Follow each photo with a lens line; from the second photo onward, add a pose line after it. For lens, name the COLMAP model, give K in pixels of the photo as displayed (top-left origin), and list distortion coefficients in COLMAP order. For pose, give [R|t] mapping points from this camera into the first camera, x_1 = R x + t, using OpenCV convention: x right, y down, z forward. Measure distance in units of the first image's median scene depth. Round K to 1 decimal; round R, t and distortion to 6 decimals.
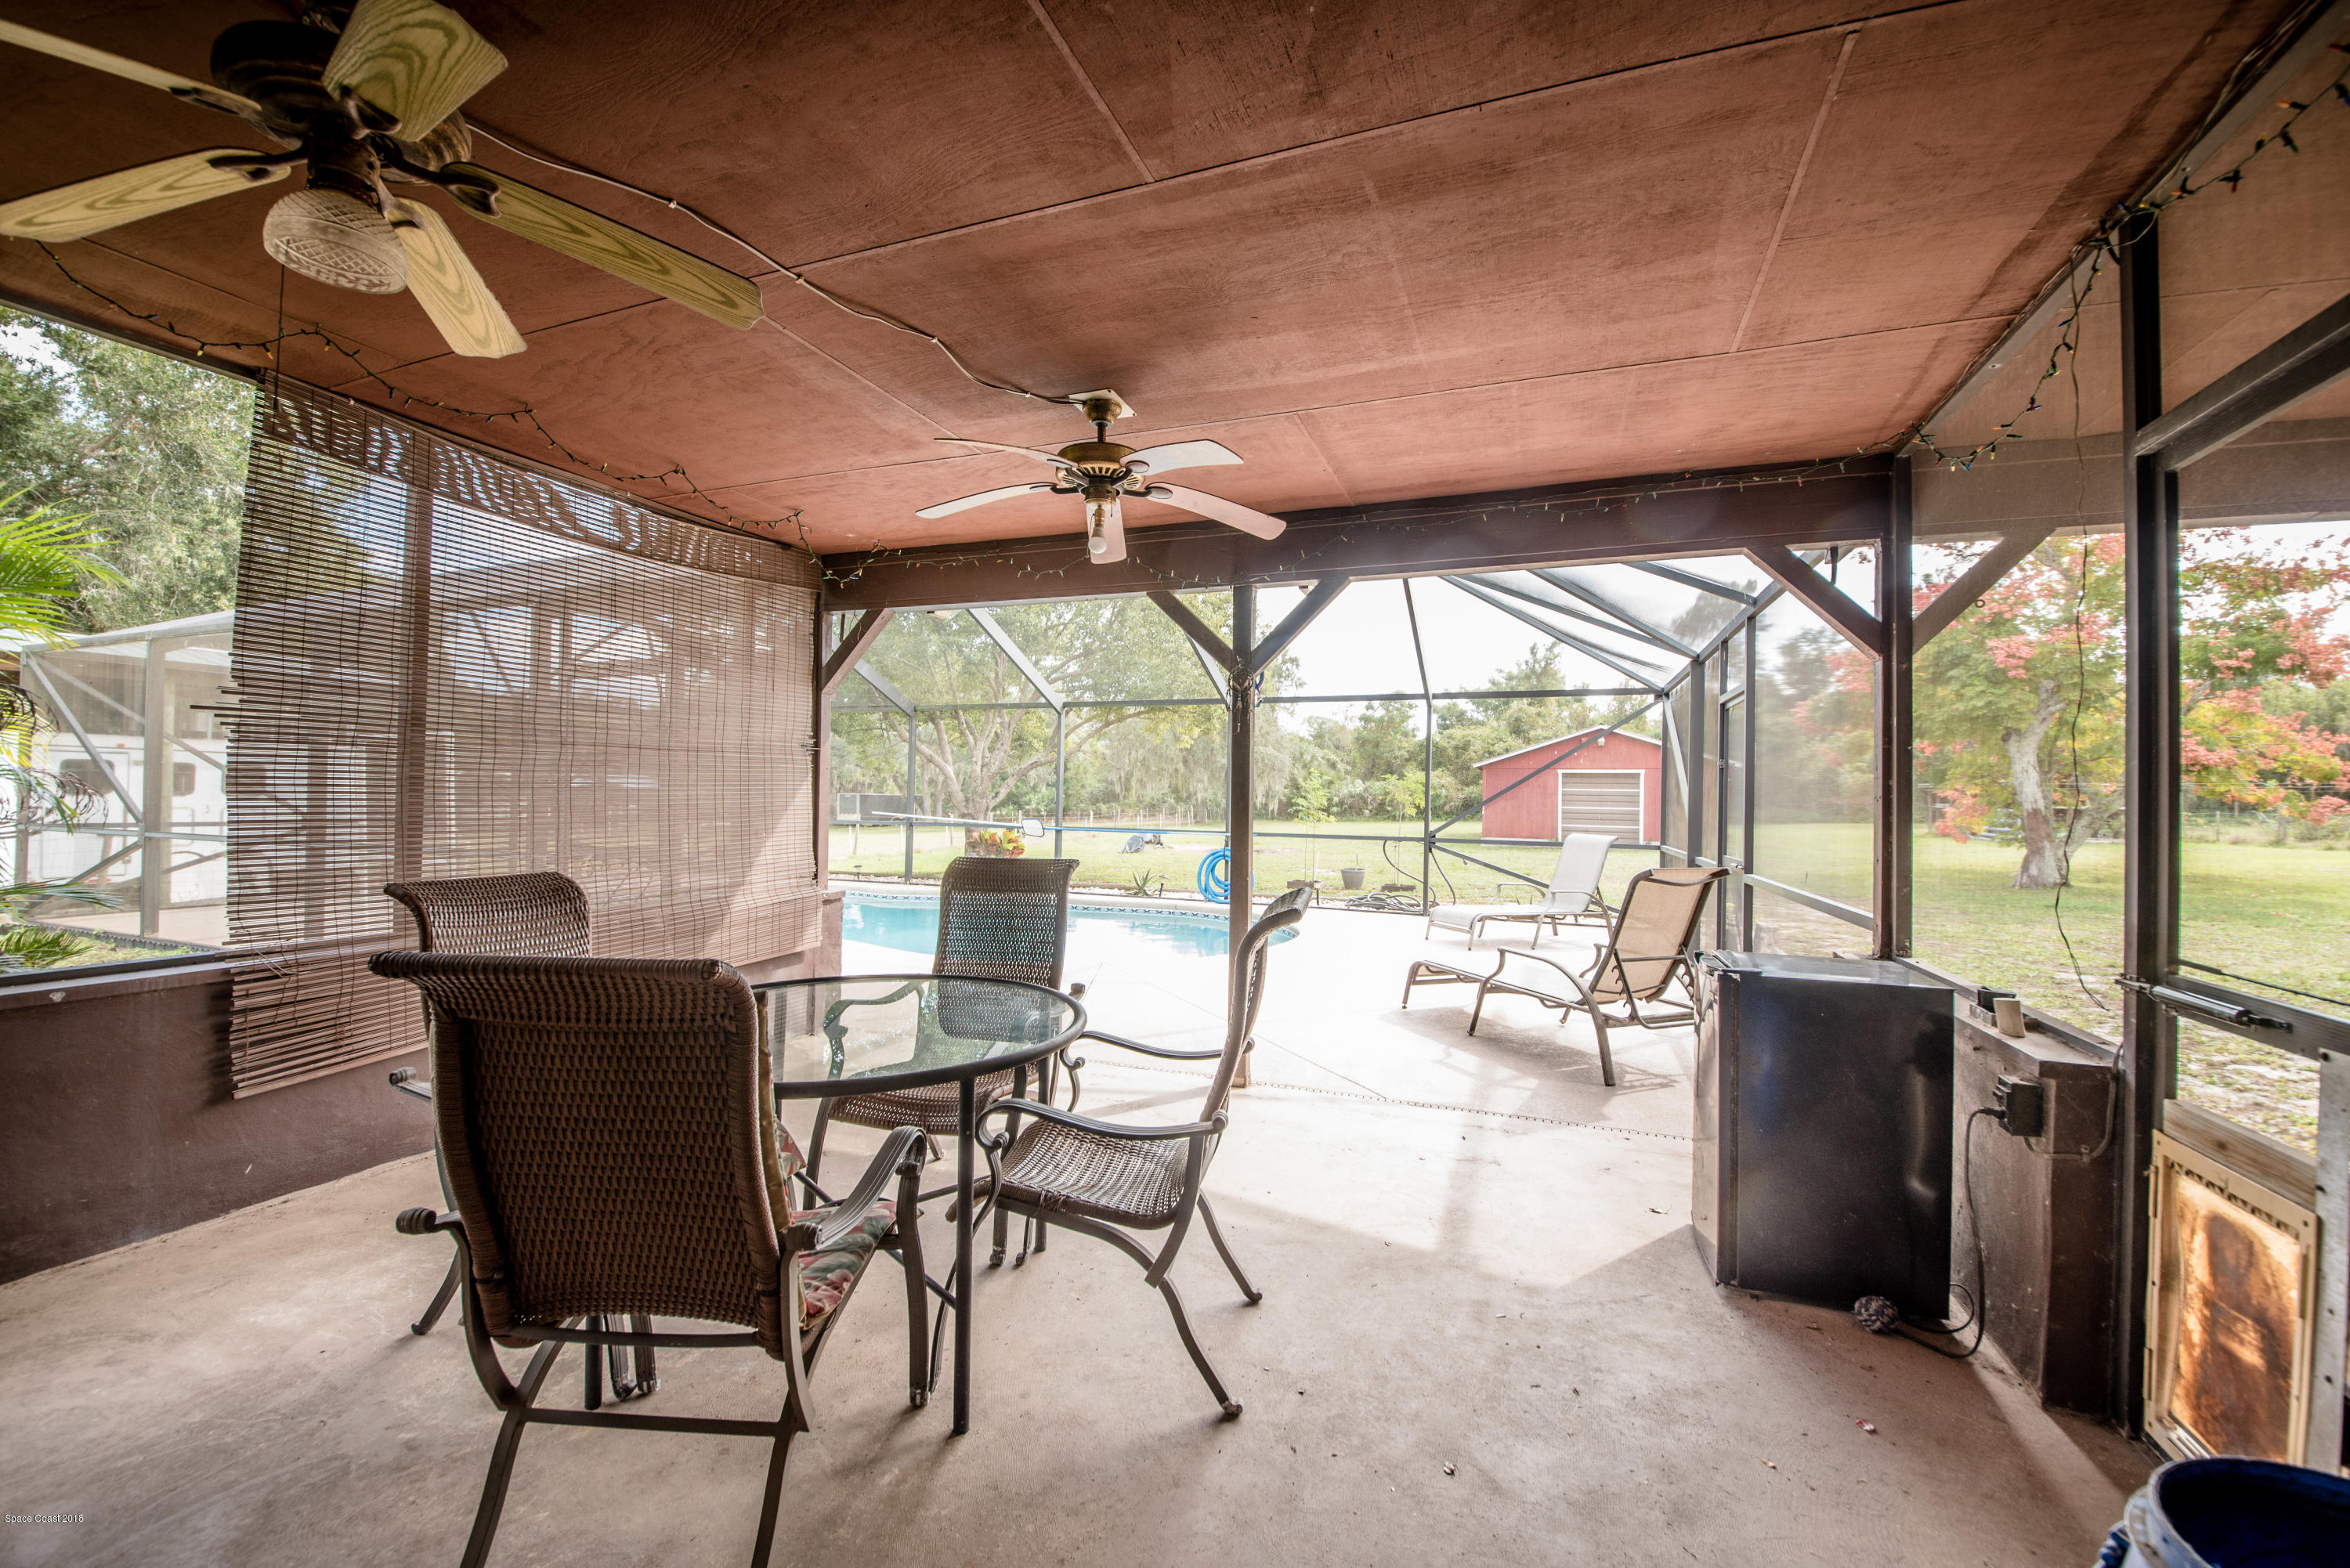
lens RADIAL K [[963.5, 0, 1175.1], [0, 963.5, 785.9], [0, 0, 1]] dist [-0.000444, 0.000319]
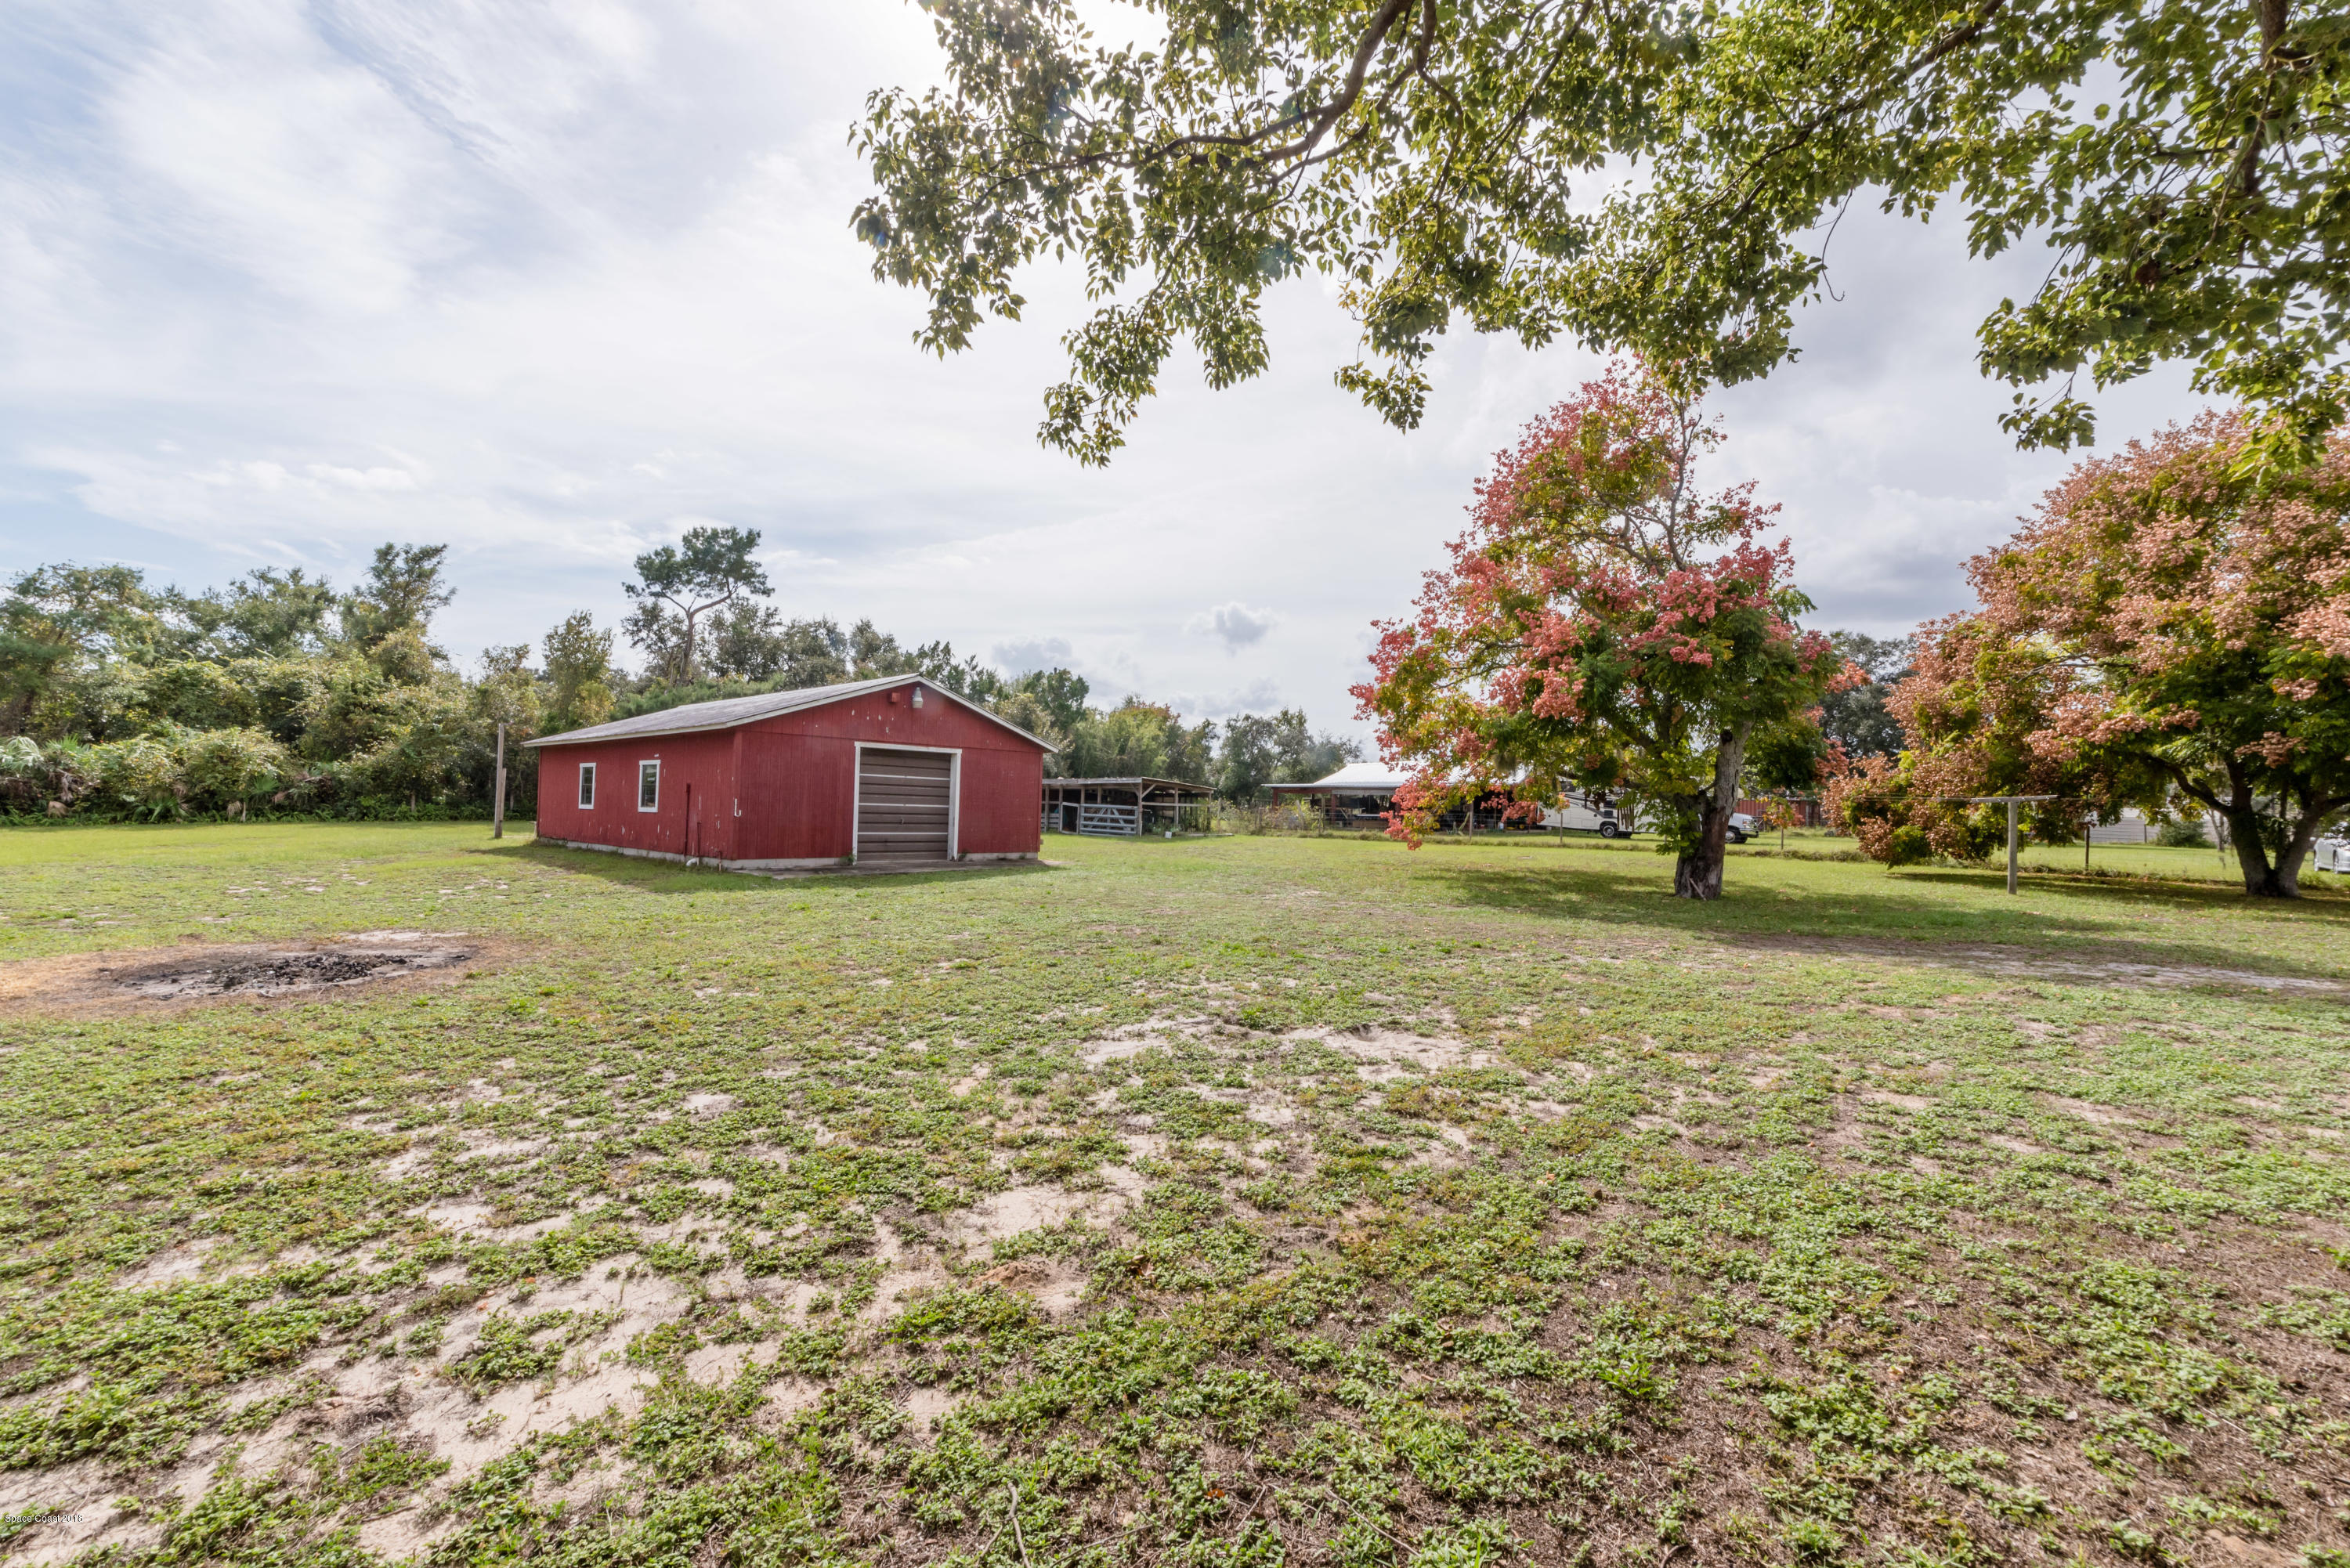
lens RADIAL K [[963.5, 0, 1155.1], [0, 963.5, 775.0], [0, 0, 1]] dist [-0.000444, 0.000319]
pose [[0.361327, 0.028875, 0.931992, -0.096507], [-0.028151, 0.999403, -0.020049, 0.011211], [-0.932014, -0.018992, 0.361924, 0.619085]]
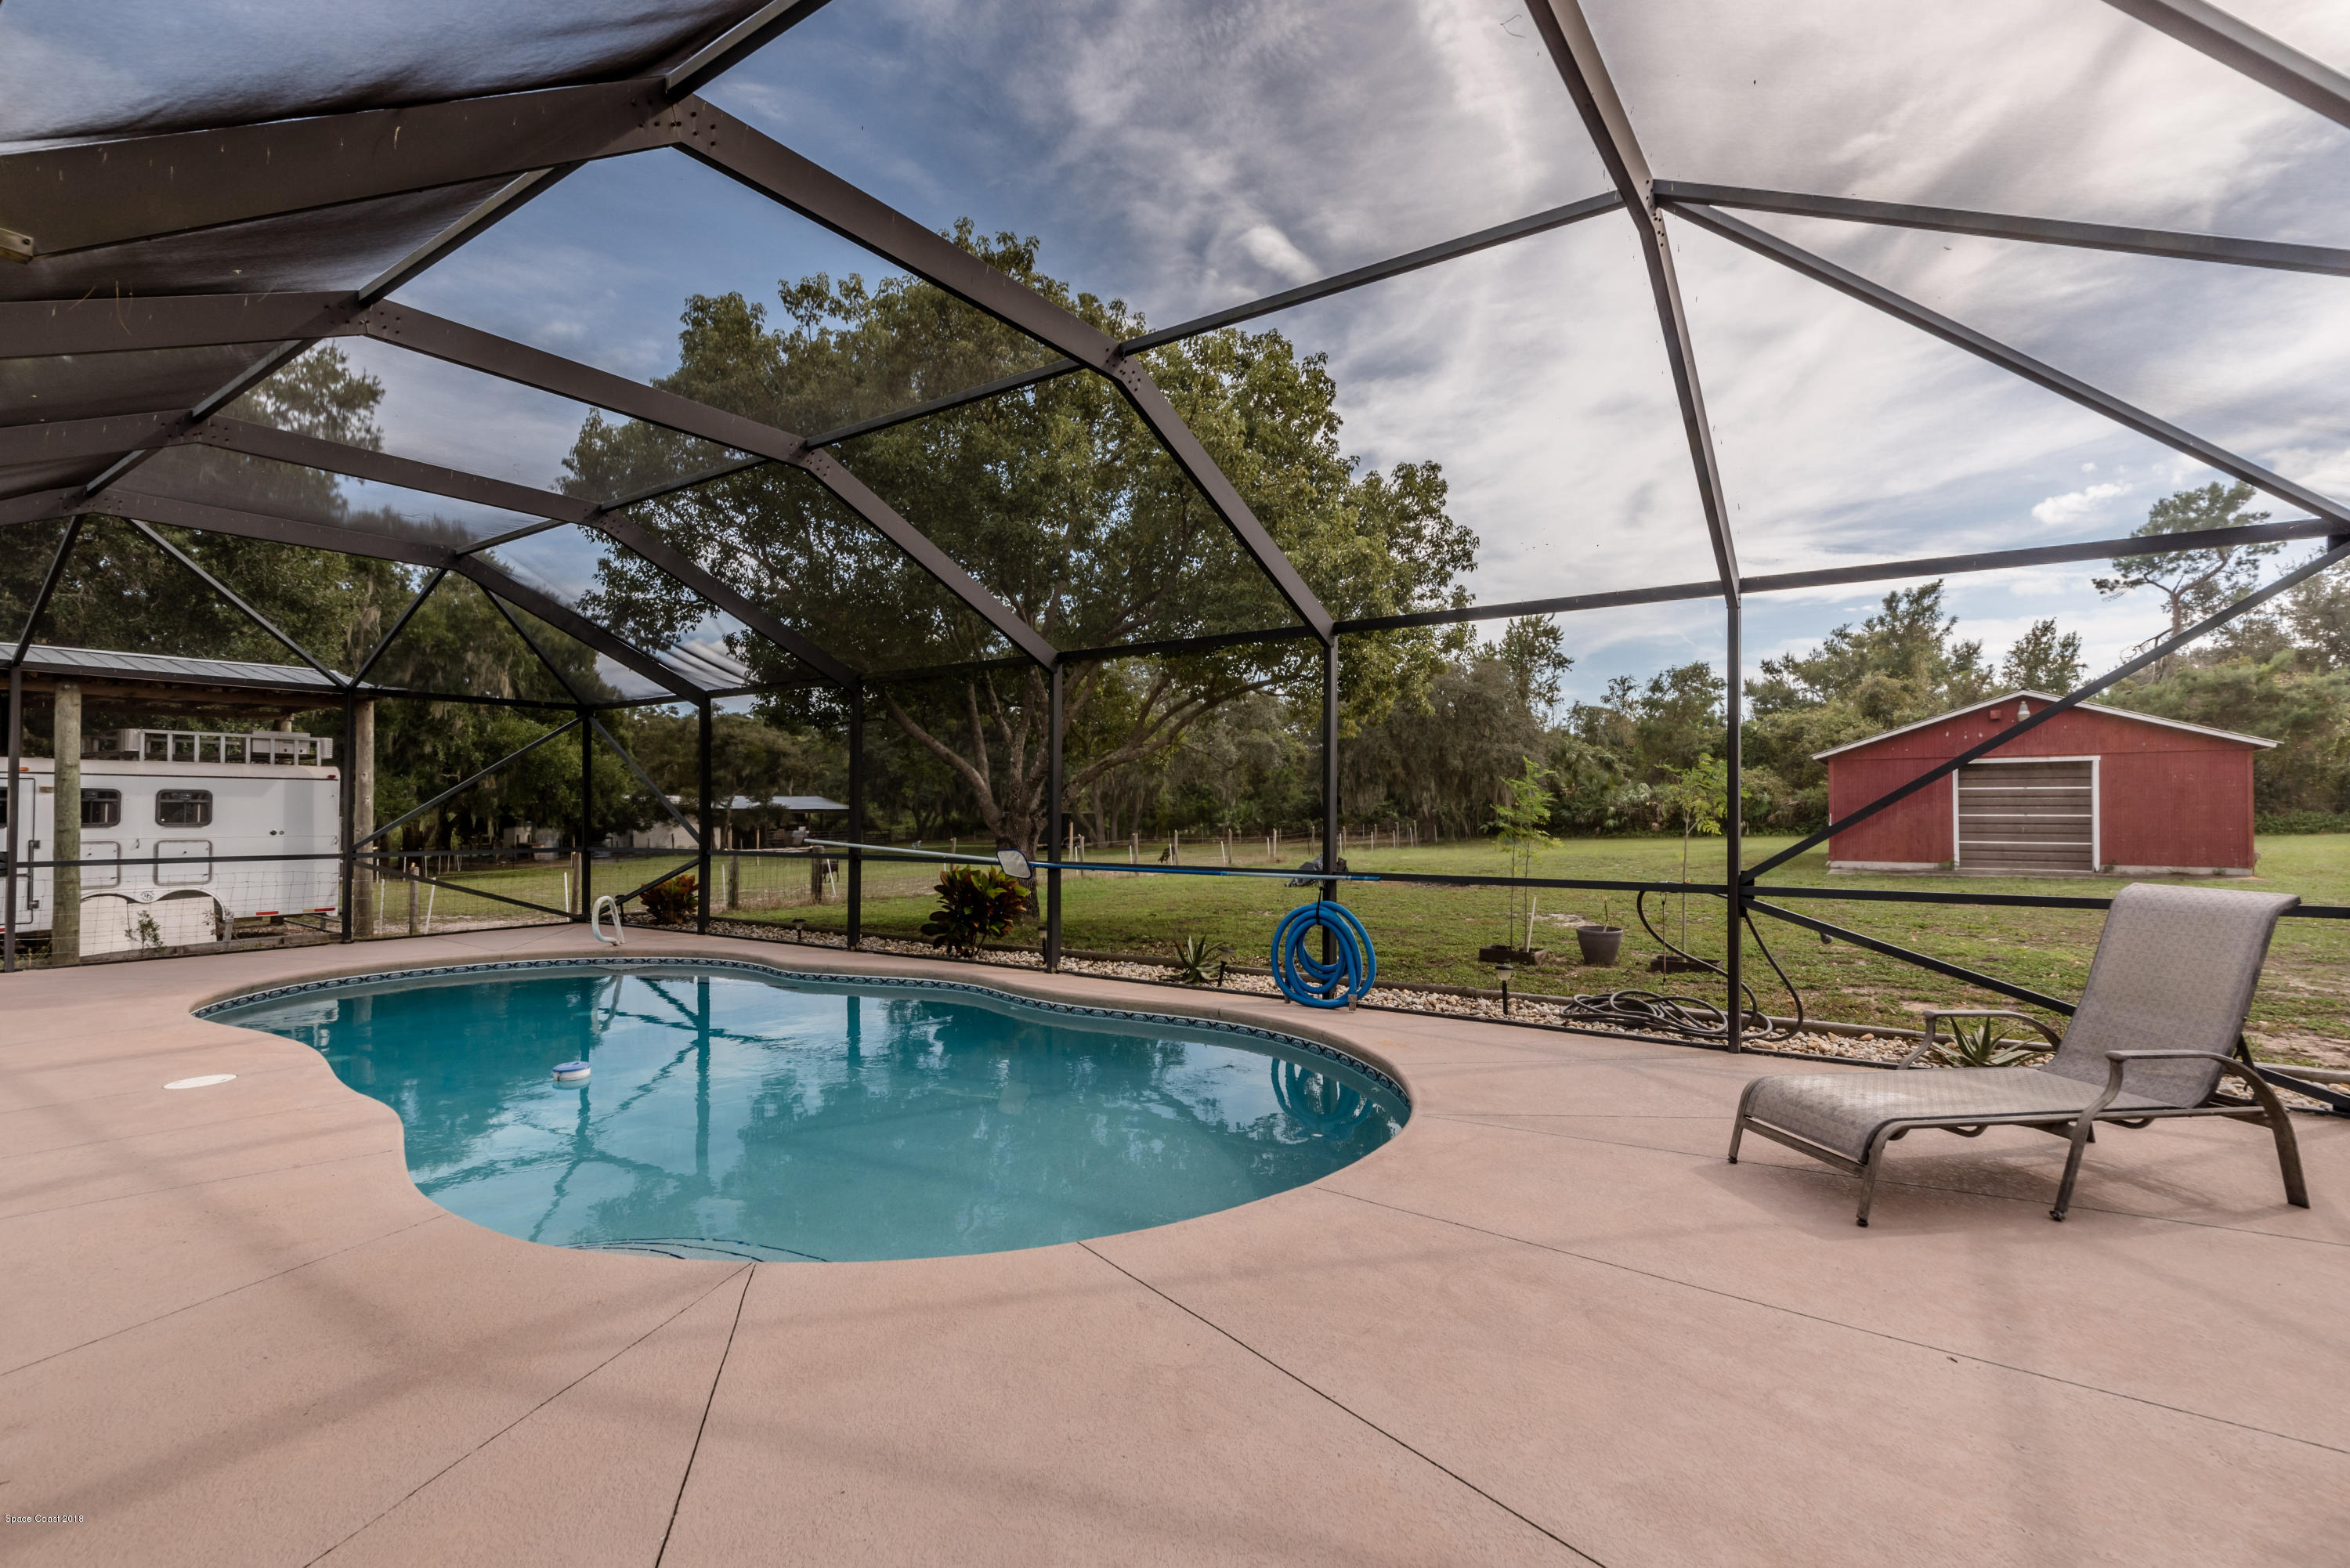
lens RADIAL K [[1088.0, 0, 1165.7], [0, 1088.0, 796.5], [0, 0, 1]] dist [-0.013993, -0.000419]
pose [[0.972745, -0.019712, -0.231039, 0.039078], [0.018940, 0.999805, -0.005558, 0.002766], [0.231103, 0.001031, 0.972929, 0.143550]]
